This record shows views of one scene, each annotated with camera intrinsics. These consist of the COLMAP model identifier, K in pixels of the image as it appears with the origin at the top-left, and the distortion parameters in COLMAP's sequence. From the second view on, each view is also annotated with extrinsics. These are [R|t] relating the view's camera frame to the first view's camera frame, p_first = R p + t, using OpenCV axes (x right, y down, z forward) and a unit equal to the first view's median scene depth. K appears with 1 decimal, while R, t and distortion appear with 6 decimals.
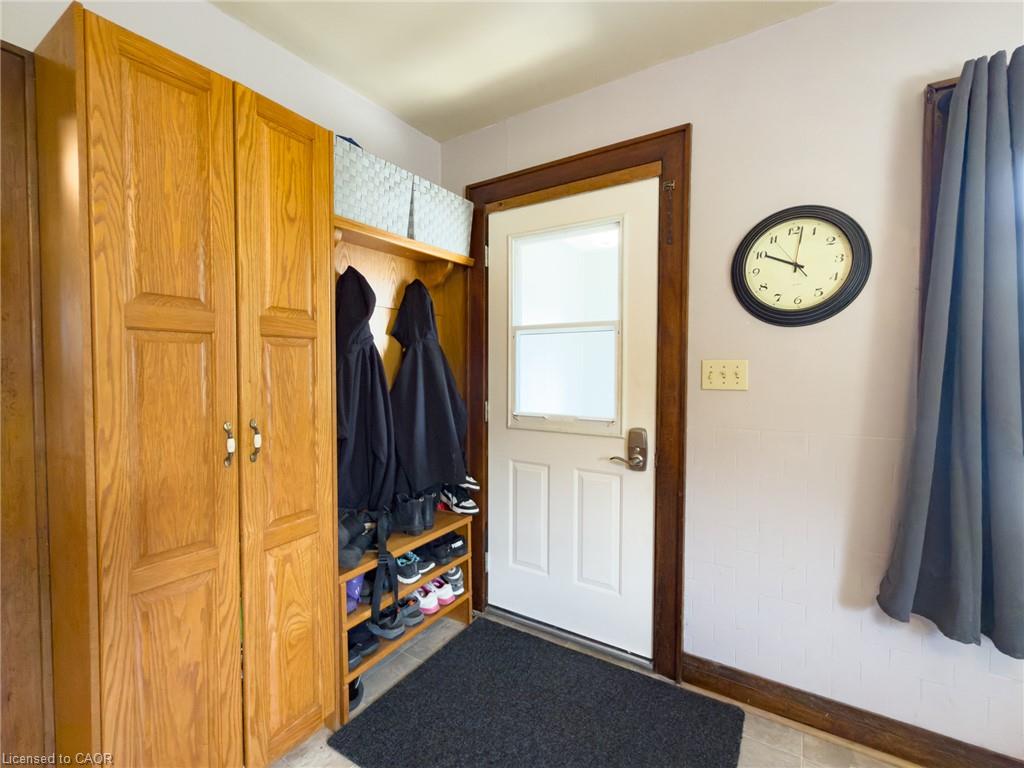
lens RADIAL K [[446.3, 0, 516.6], [0, 446.3, 384.5], [0, 0, 1]] dist [-0.000908, -0.000066]
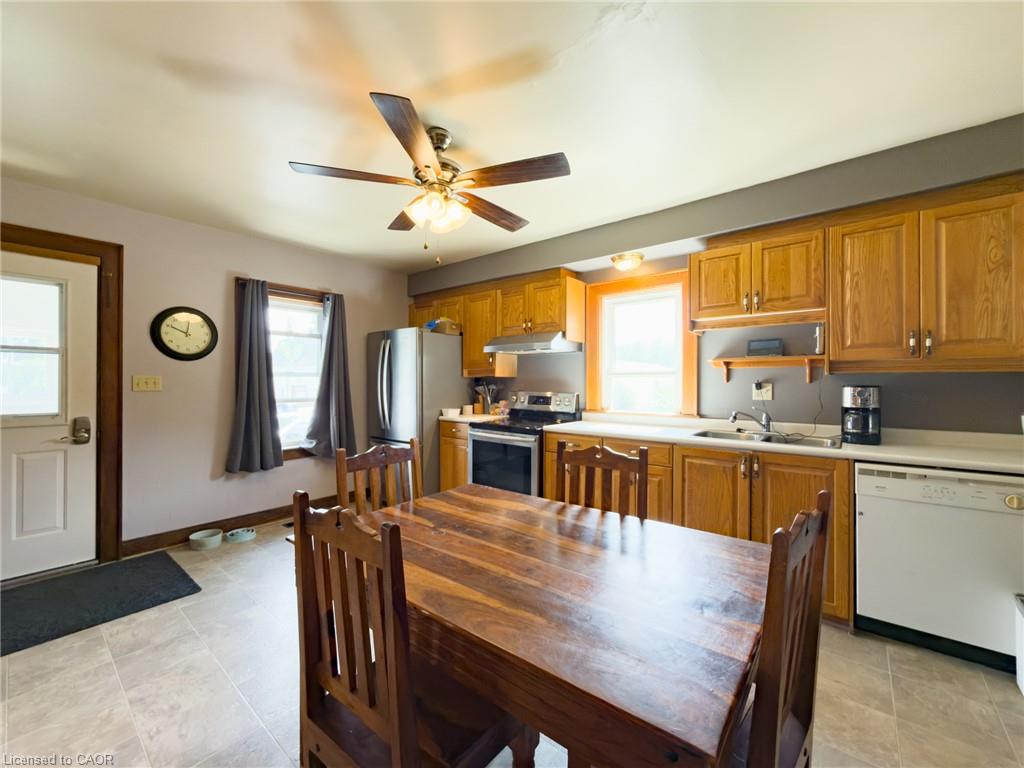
lens RADIAL K [[410.5, 0, 511.5], [0, 410.5, 382.0], [0, 0, 1]] dist [-0.000588, -0.000188]
pose [[0.117887, -0.001197, 0.993026, -1.003148], [0.030447, 0.999533, -0.002410, 0.023657], [-0.992560, 0.030519, 0.117868, -0.697785]]
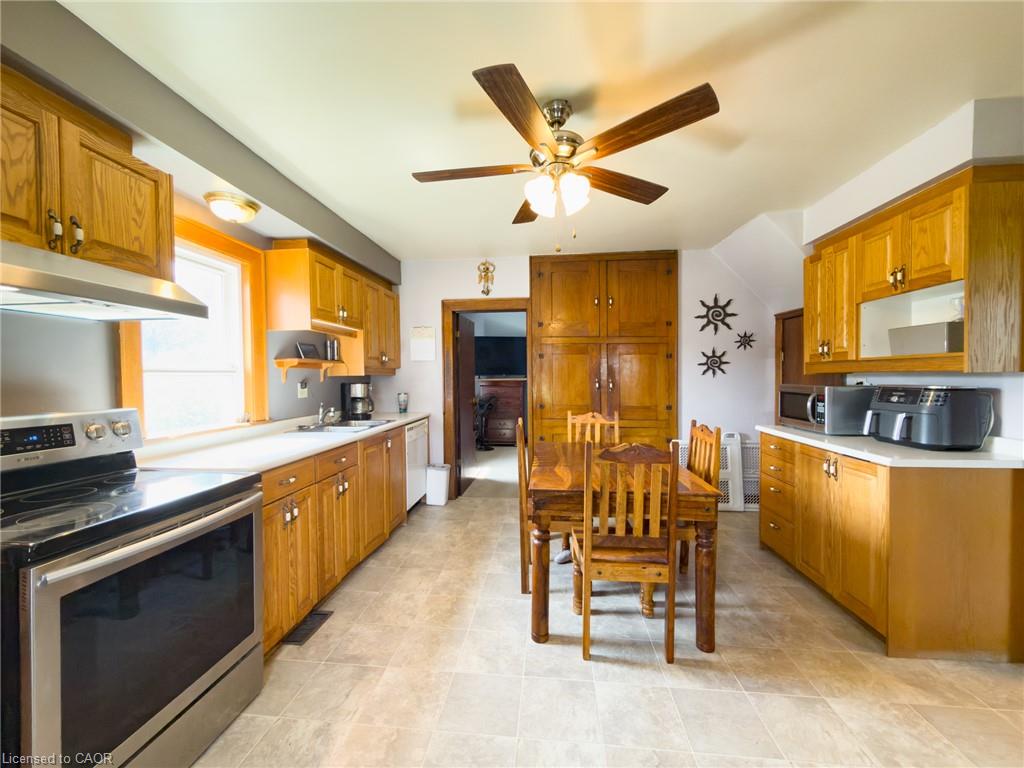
lens RADIAL K [[410.5, 0, 511.5], [0, 410.5, 382.0], [0, 0, 1]] dist [-0.000588, -0.000188]
pose [[-0.890999, 0.013408, -0.453807, 0.591965], [-0.005701, 0.999155, 0.040713, -0.022776], [0.453969, 0.038863, -0.890170, 0.441820]]
